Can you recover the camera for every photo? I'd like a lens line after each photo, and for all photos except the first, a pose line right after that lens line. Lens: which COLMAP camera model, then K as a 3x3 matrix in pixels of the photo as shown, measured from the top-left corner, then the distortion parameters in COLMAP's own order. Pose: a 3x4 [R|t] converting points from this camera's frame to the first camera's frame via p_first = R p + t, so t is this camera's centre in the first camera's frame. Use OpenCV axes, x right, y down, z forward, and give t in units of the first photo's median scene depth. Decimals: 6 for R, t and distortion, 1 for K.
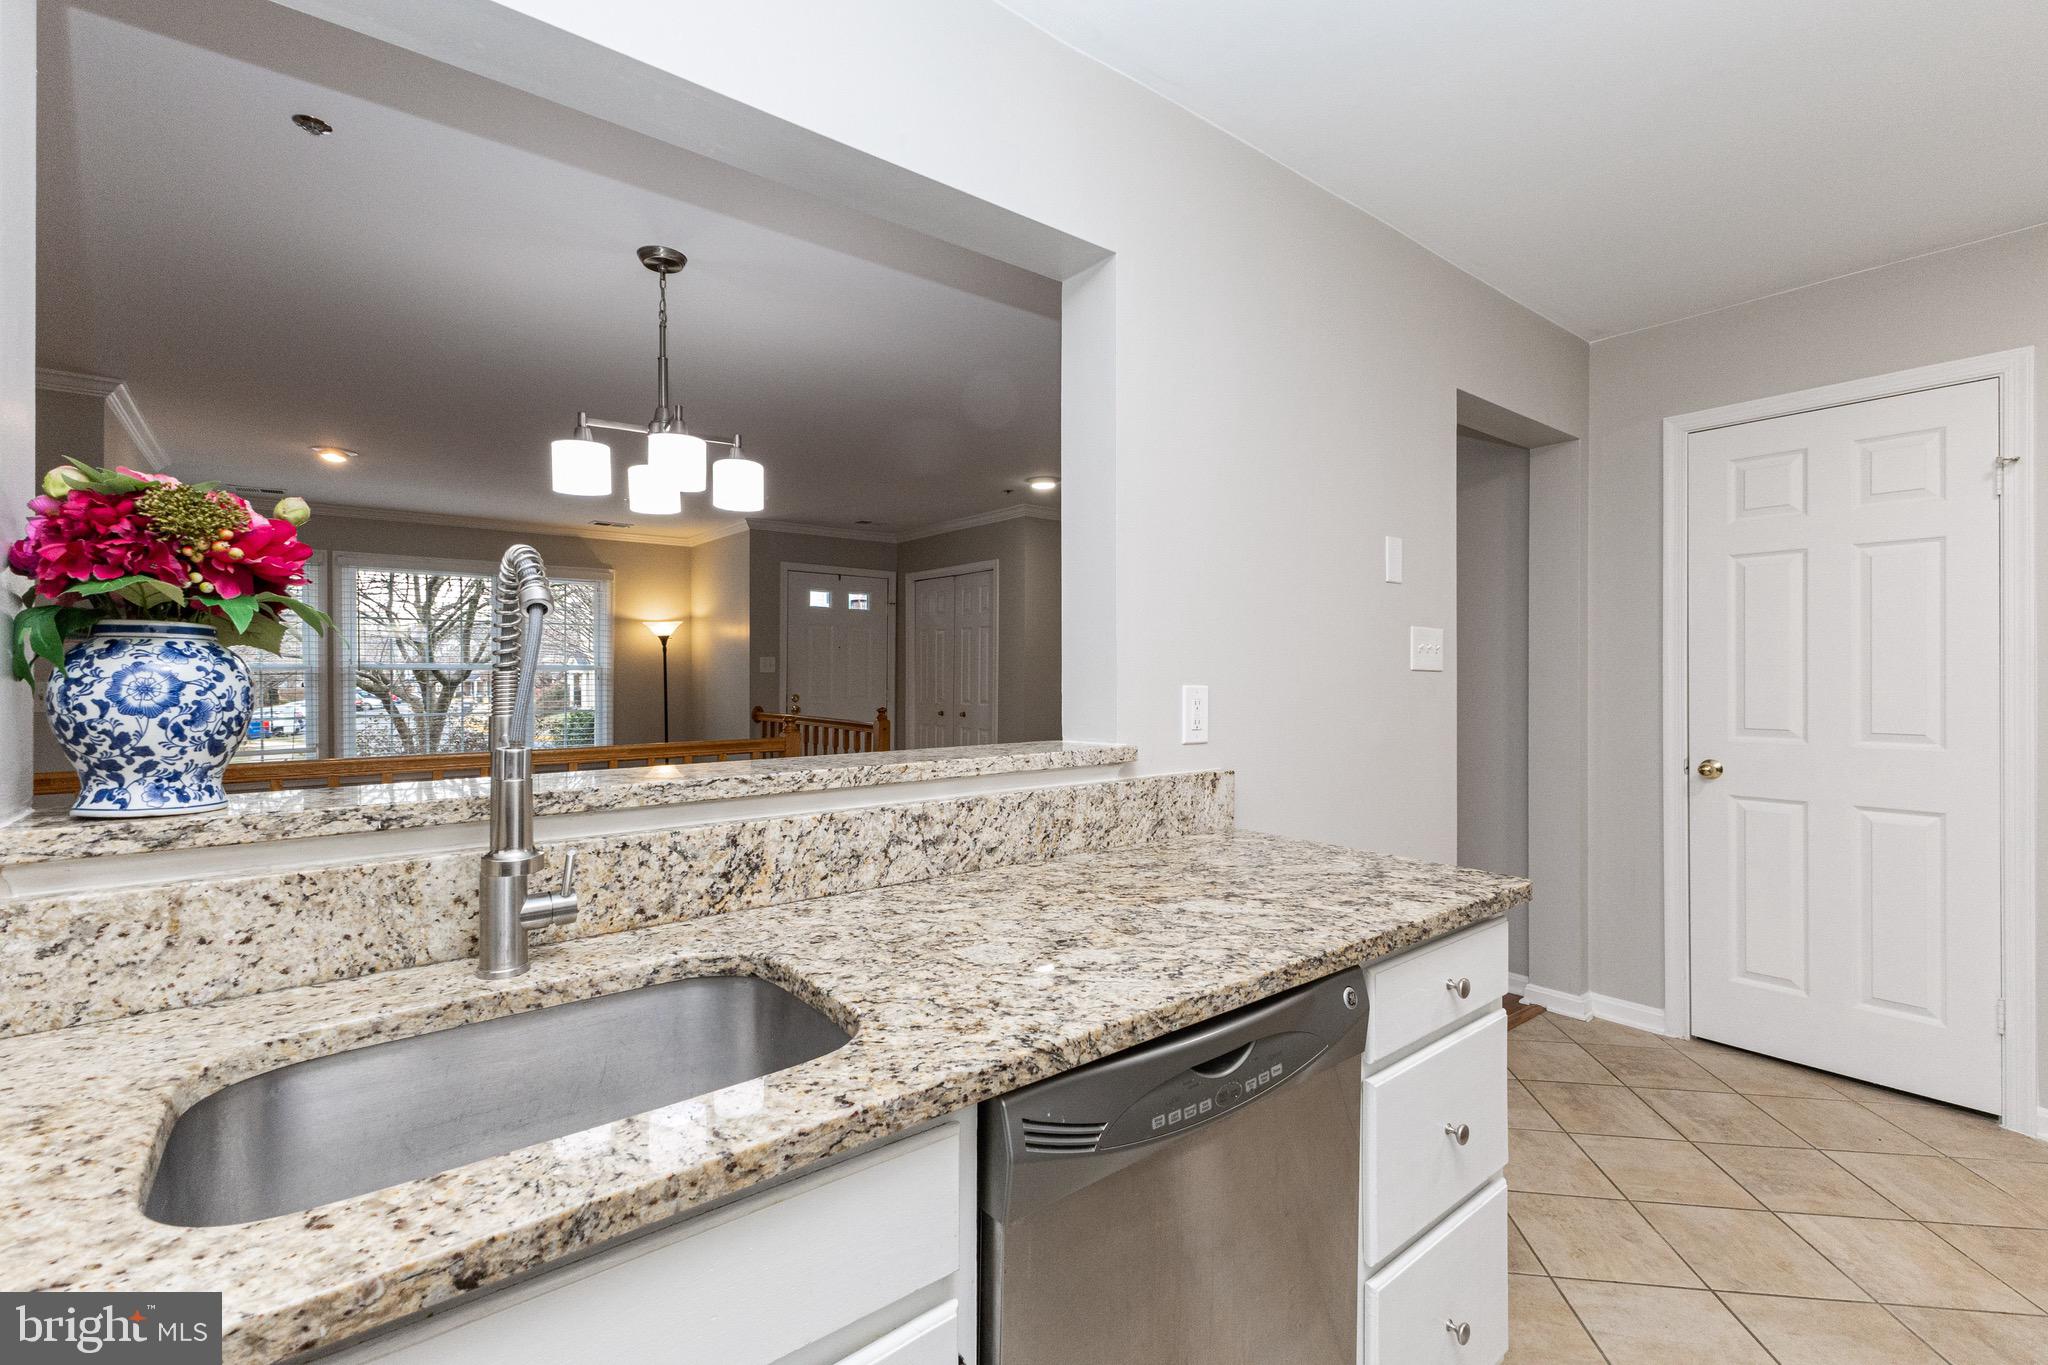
lens RADIAL K [[902.0, 0, 1043.5], [0, 902.0, 678.3], [0, 0, 1]] dist [0.011849, -0.000532]
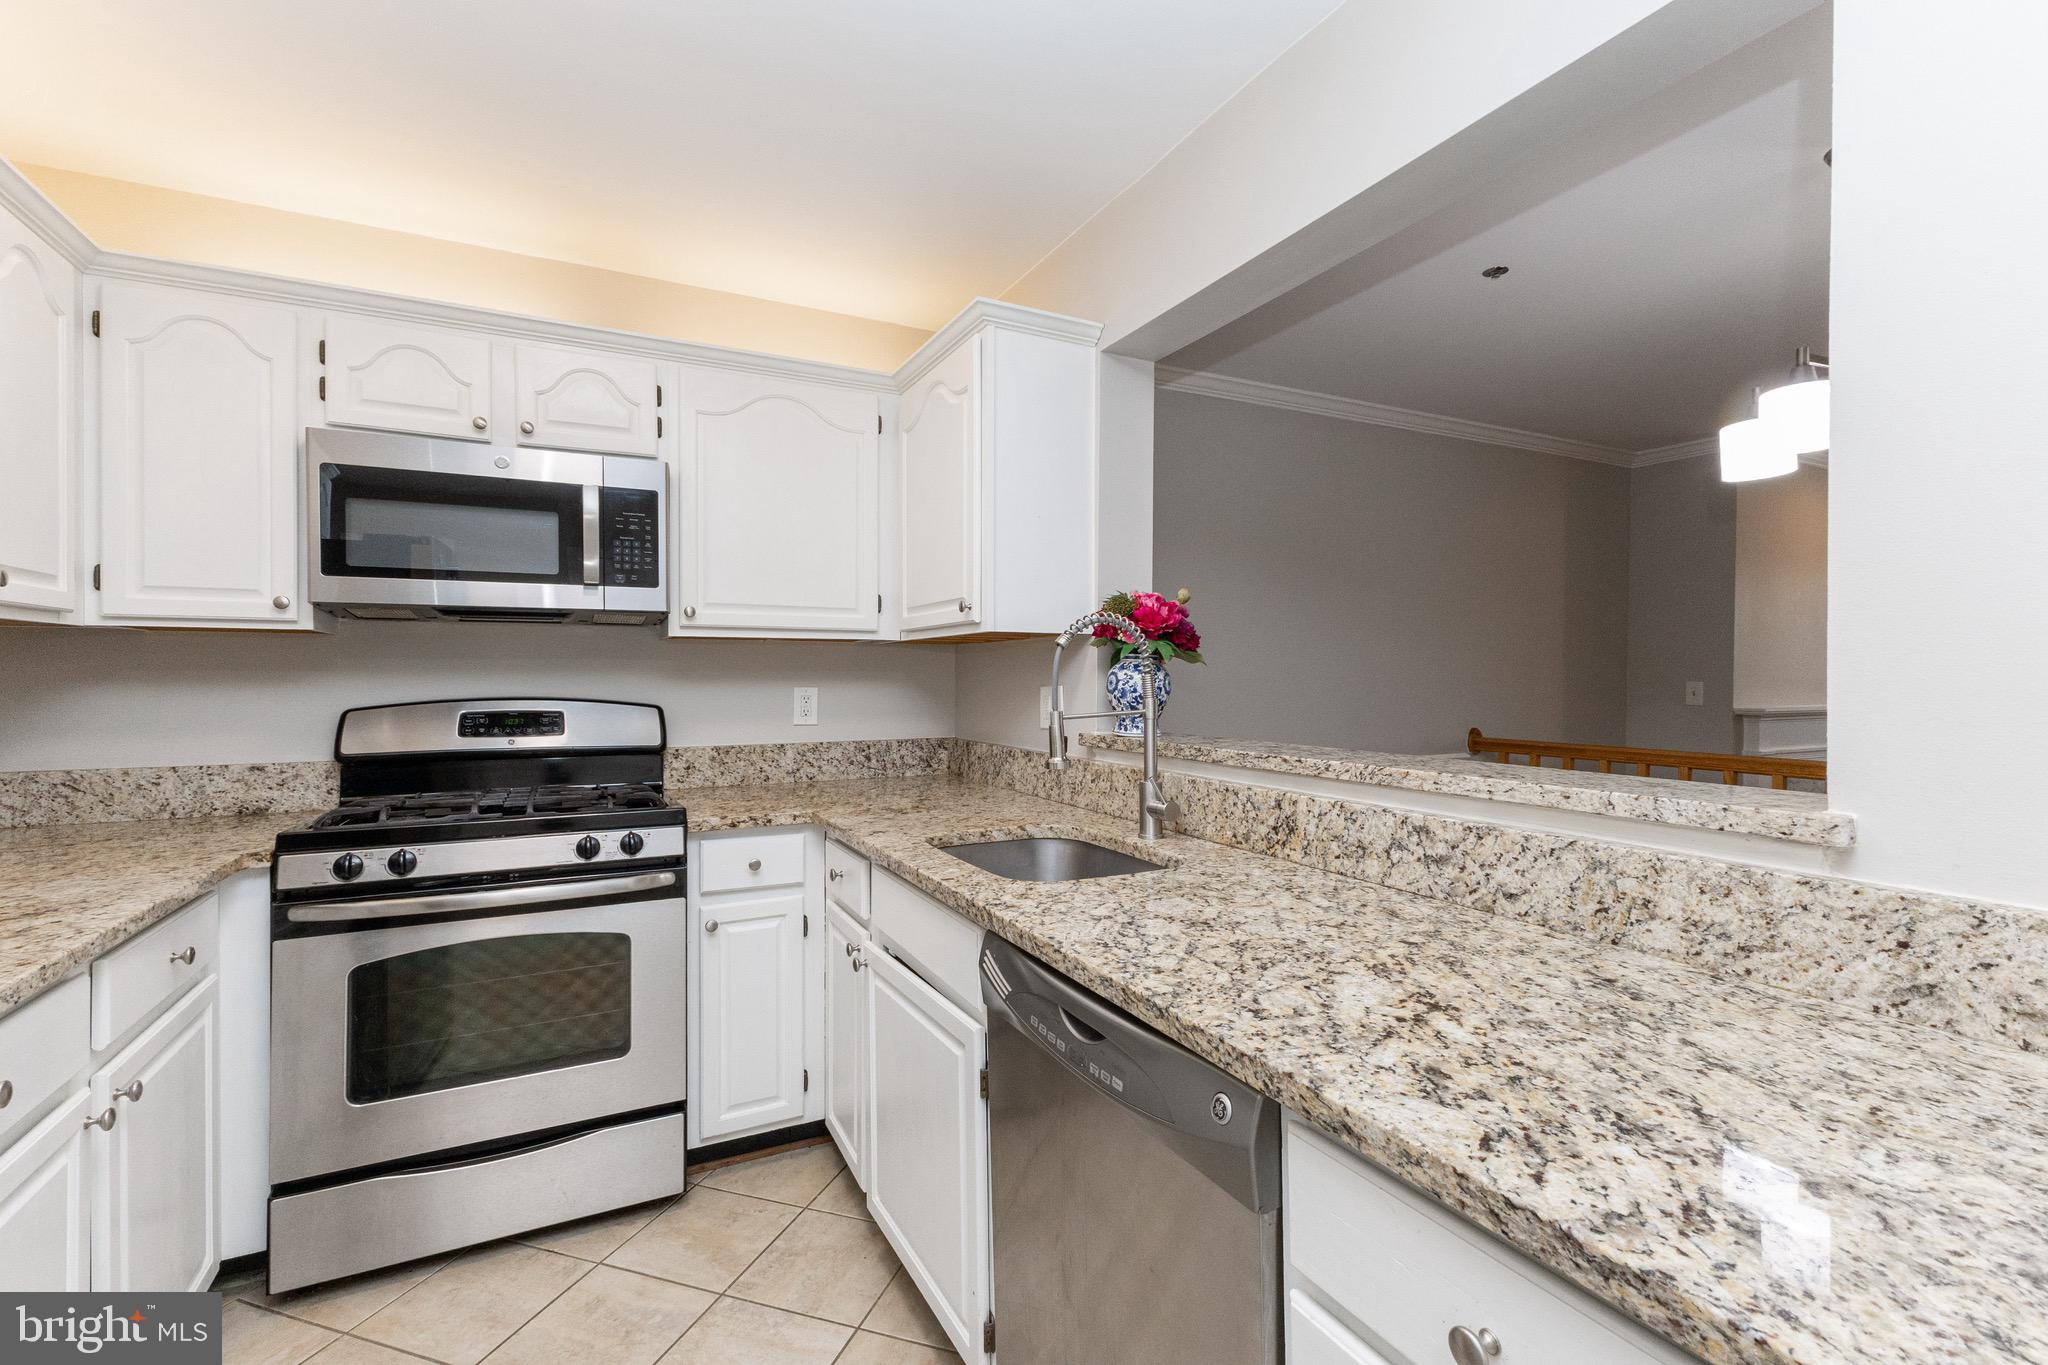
lens RADIAL K [[902.0, 0, 1015.2], [0, 902.0, 674.8], [0, 0, 1]] dist [0.011849, -0.000532]
pose [[-0.215496, 0.001196, -0.976504, 1.026633], [-0.005882, 0.999980, 0.002523, -0.009289], [0.976487, 0.006287, -0.215485, 0.913534]]
